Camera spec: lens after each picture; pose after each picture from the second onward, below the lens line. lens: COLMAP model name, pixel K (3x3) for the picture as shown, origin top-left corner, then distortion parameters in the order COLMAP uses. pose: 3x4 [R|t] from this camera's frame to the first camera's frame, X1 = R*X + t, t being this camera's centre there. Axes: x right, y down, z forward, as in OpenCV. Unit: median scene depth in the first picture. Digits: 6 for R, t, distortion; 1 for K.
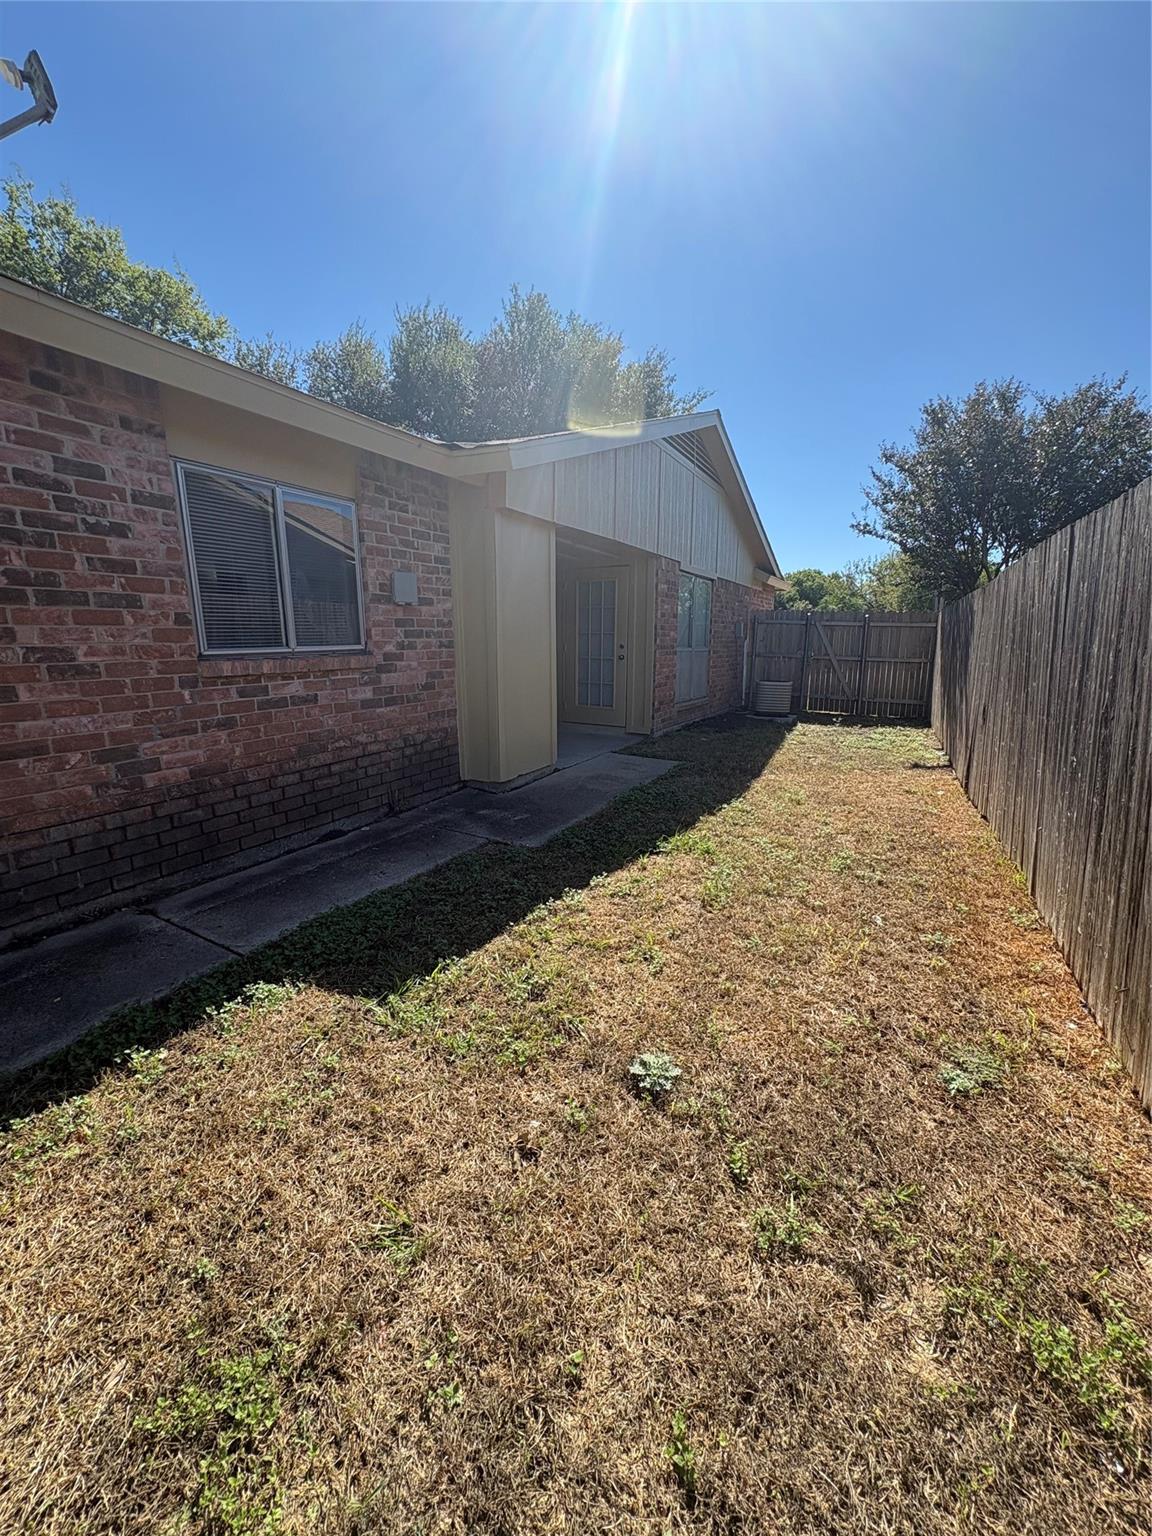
lens RADIAL K [[612.1, 0, 577.7], [0, 612.1, 768.7], [0, 0, 1]] dist [0.000731, 0.000600]
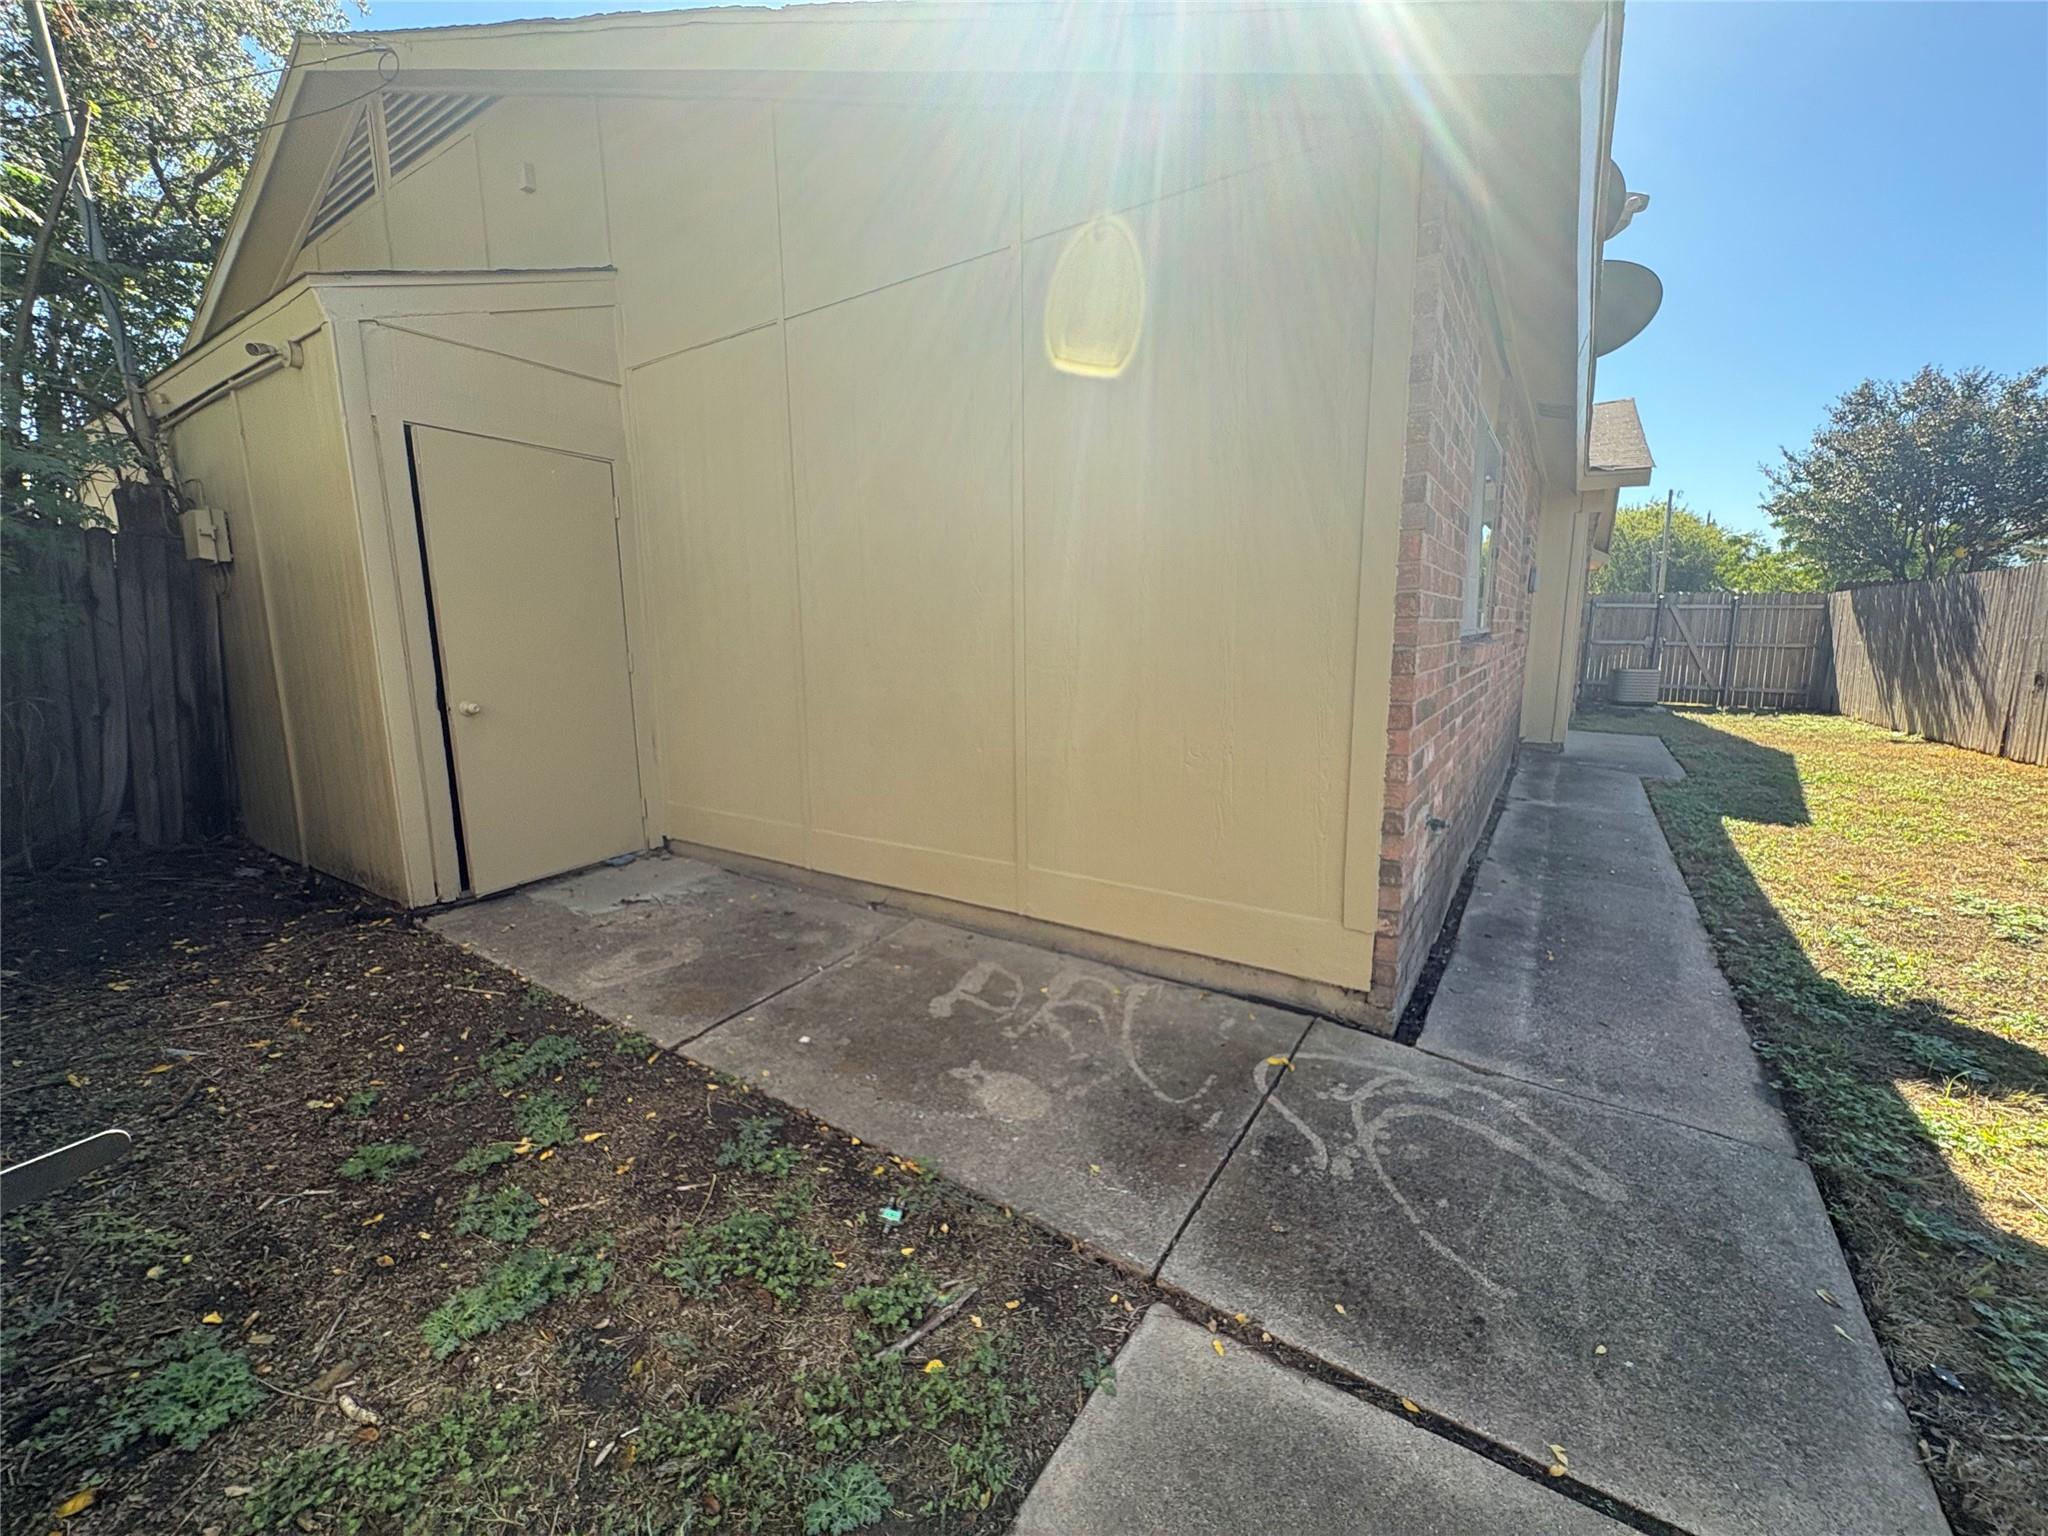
lens RADIAL K [[816.1, 0, 1026.1], [0, 816.1, 759.0], [0, 0, 1]] dist [0.000731, 0.000600]
pose [[0.996956, 0.005064, -0.077800, -1.730631], [-0.009447, 0.998382, -0.056073, 0.247873], [0.077391, 0.056637, 0.995391, -1.012186]]
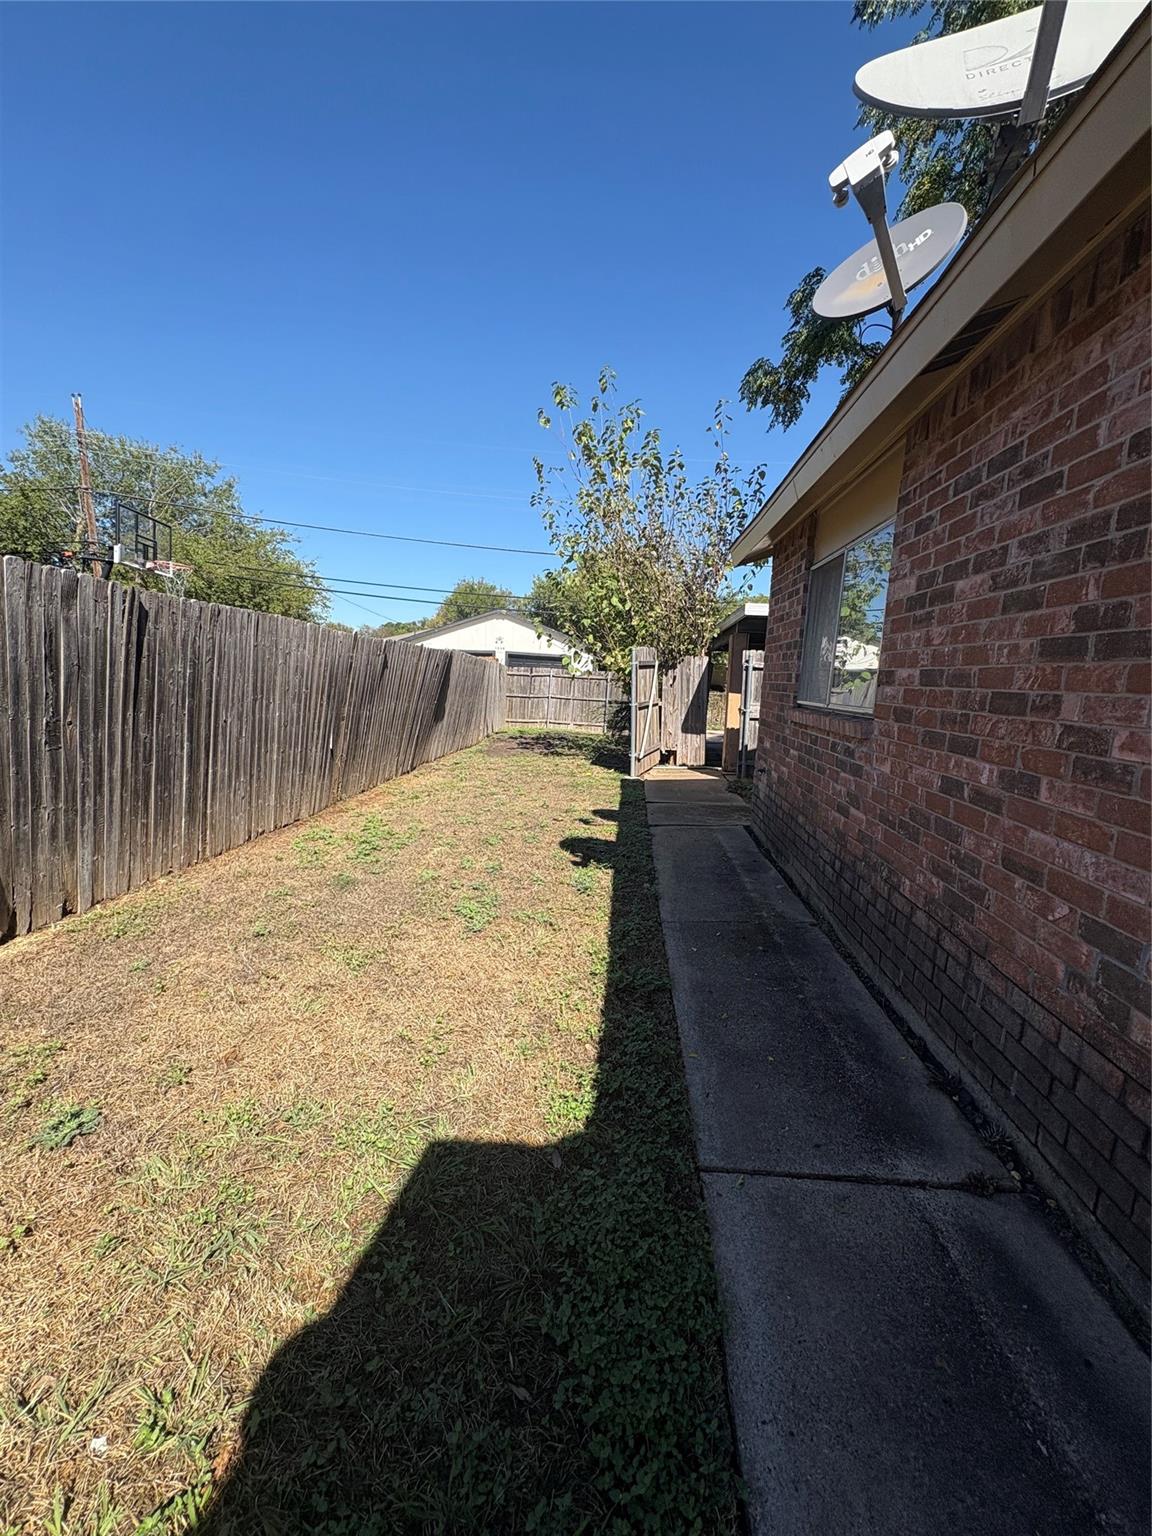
lens RADIAL K [[612.1, 0, 584.8], [0, 612.1, 772.5], [0, 0, 1]] dist [0.000731, 0.000600]
pose [[-0.907097, 0.017115, -0.420574, -0.142289], [-0.143974, 0.926291, 0.348220, -0.270883], [0.395533, 0.376421, -0.837771, 1.210622]]
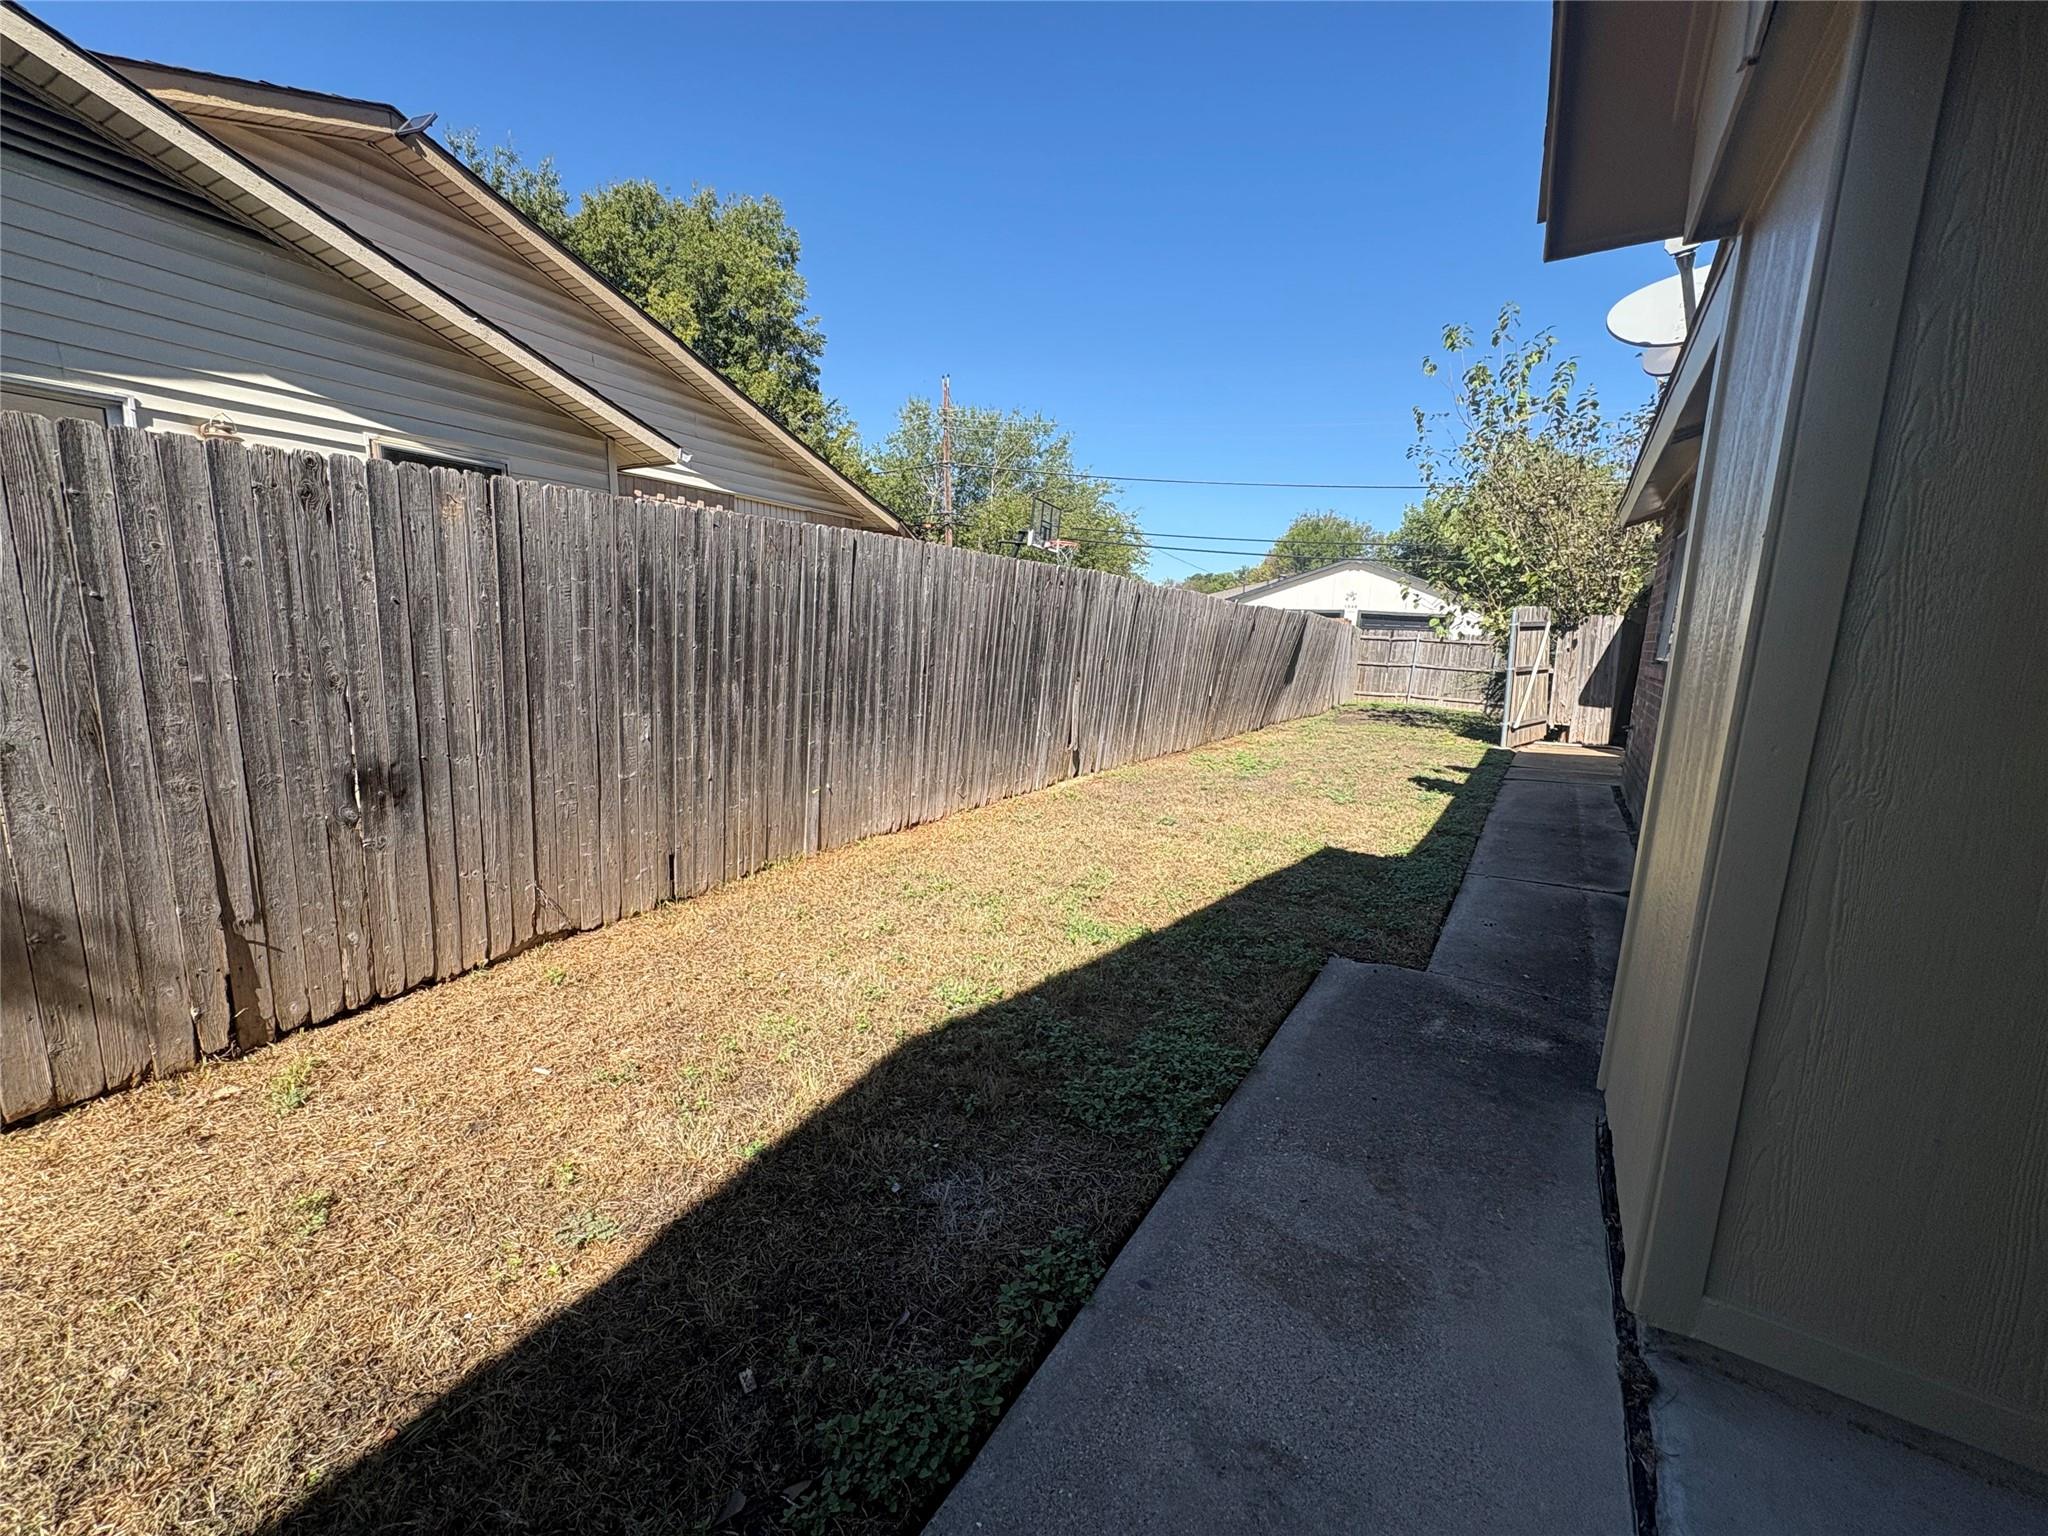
lens RADIAL K [[816.1, 0, 1025.8], [0, 816.1, 764.6], [0, 0, 1]] dist [0.000731, 0.000600]
pose [[-0.996210, -0.061401, 0.061613, 0.265050], [-0.033053, 0.922407, 0.384803, -0.497015], [-0.080460, 0.381308, -0.920940, 2.299869]]
